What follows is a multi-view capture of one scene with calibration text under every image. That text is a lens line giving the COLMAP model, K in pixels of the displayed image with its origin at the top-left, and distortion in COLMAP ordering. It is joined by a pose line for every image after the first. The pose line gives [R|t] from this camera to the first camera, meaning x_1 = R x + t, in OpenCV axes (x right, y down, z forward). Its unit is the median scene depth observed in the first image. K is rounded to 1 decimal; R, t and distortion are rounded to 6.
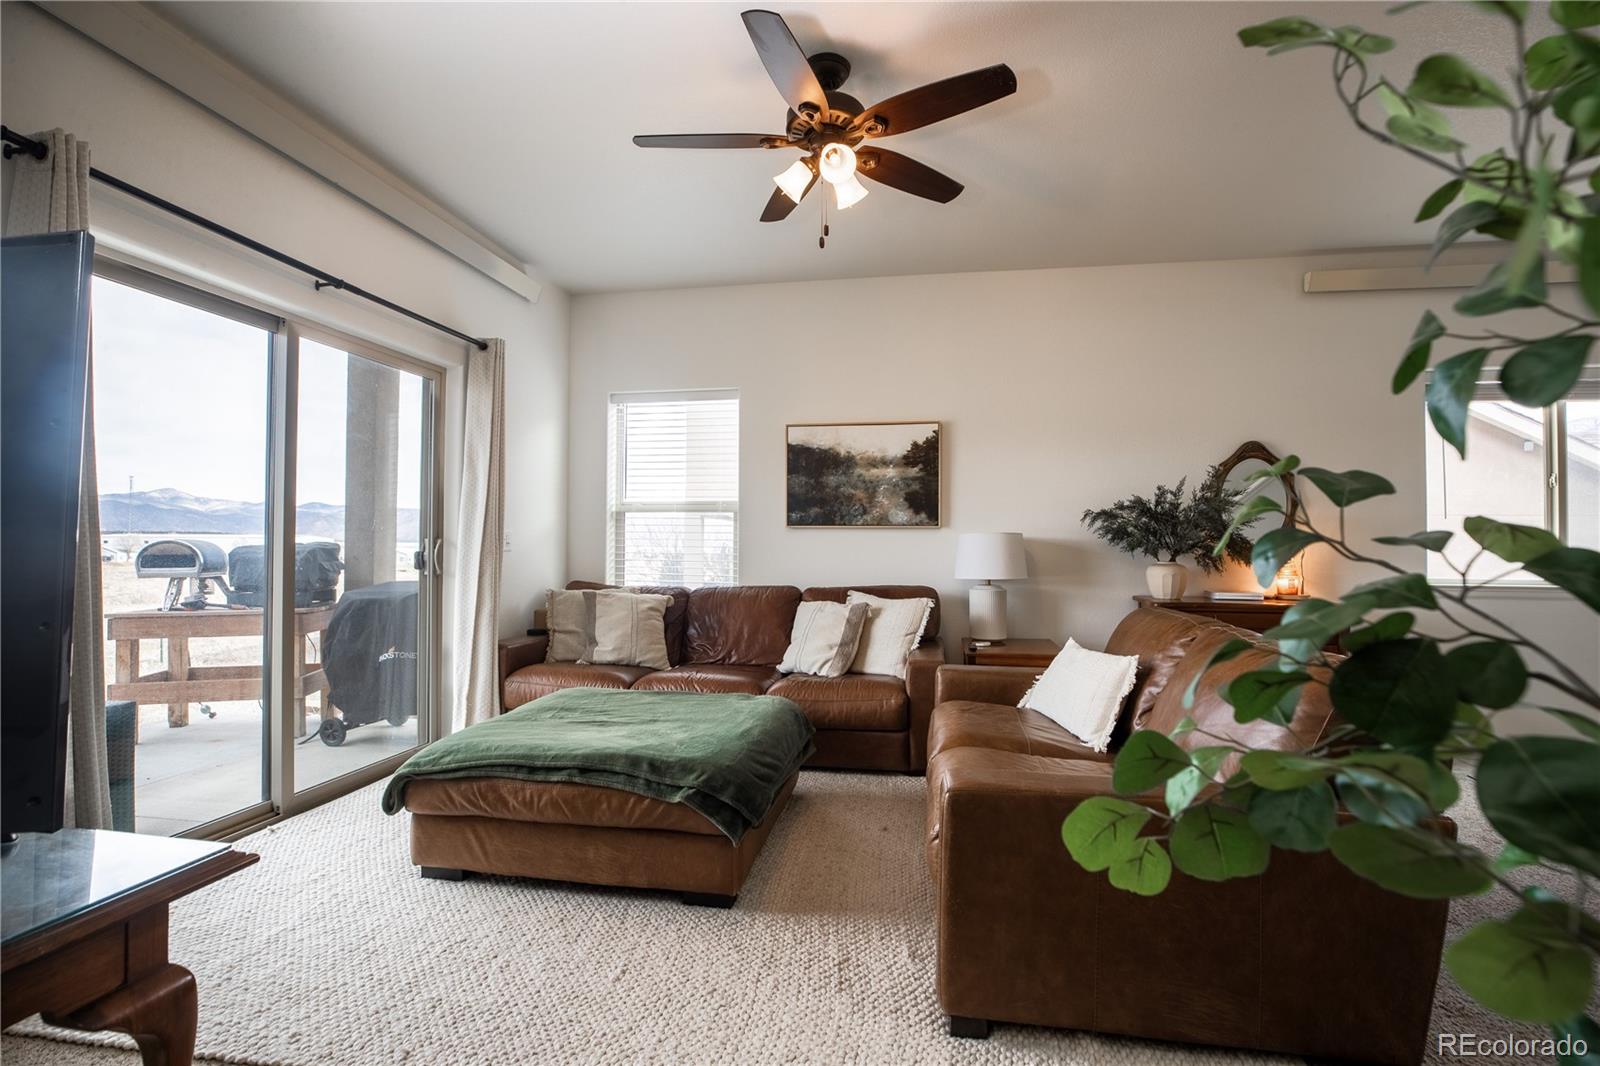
lens RADIAL K [[732.1, 0, 809.3], [0, 732.1, 536.0], [0, 0, 1]] dist [-0.030762, 0.005801]
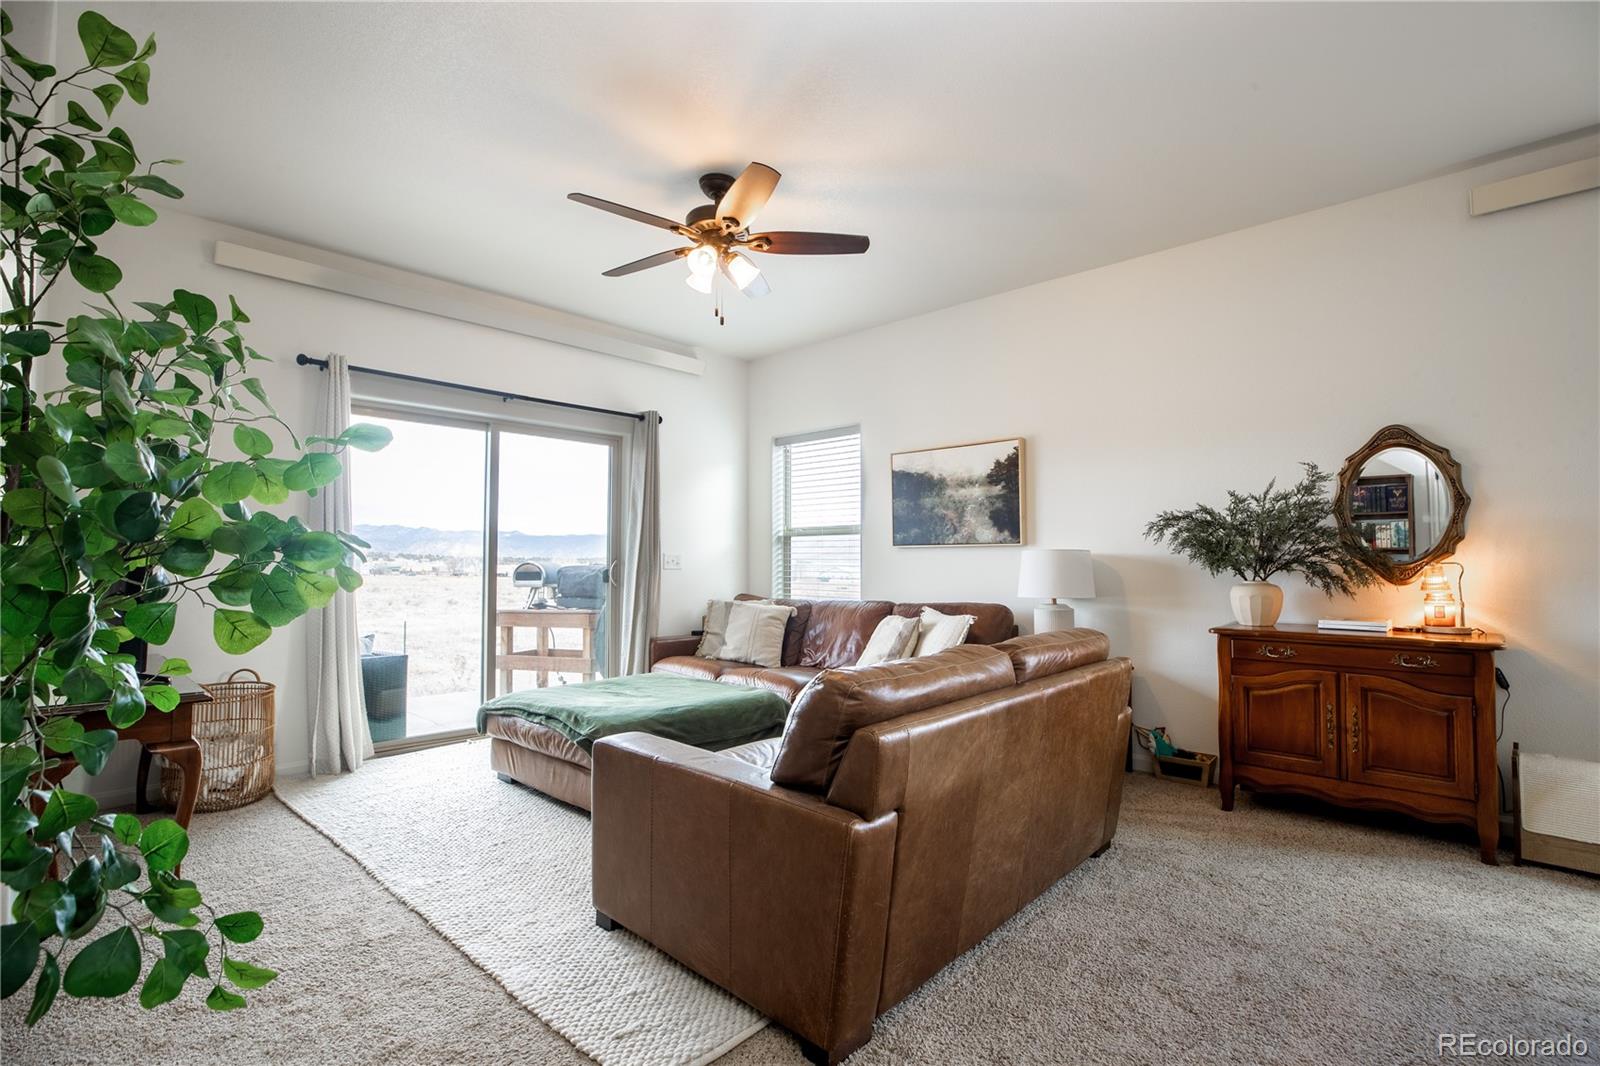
lens RADIAL K [[732.1, 0, 809.3], [0, 732.1, 539.1], [0, 0, 1]] dist [-0.030762, 0.005801]
pose [[0.840297, -0.022947, -0.541640, 0.466158], [0.010653, 0.999610, -0.025823, 0.002530], [0.542021, 0.015929, 0.840214, 0.021919]]
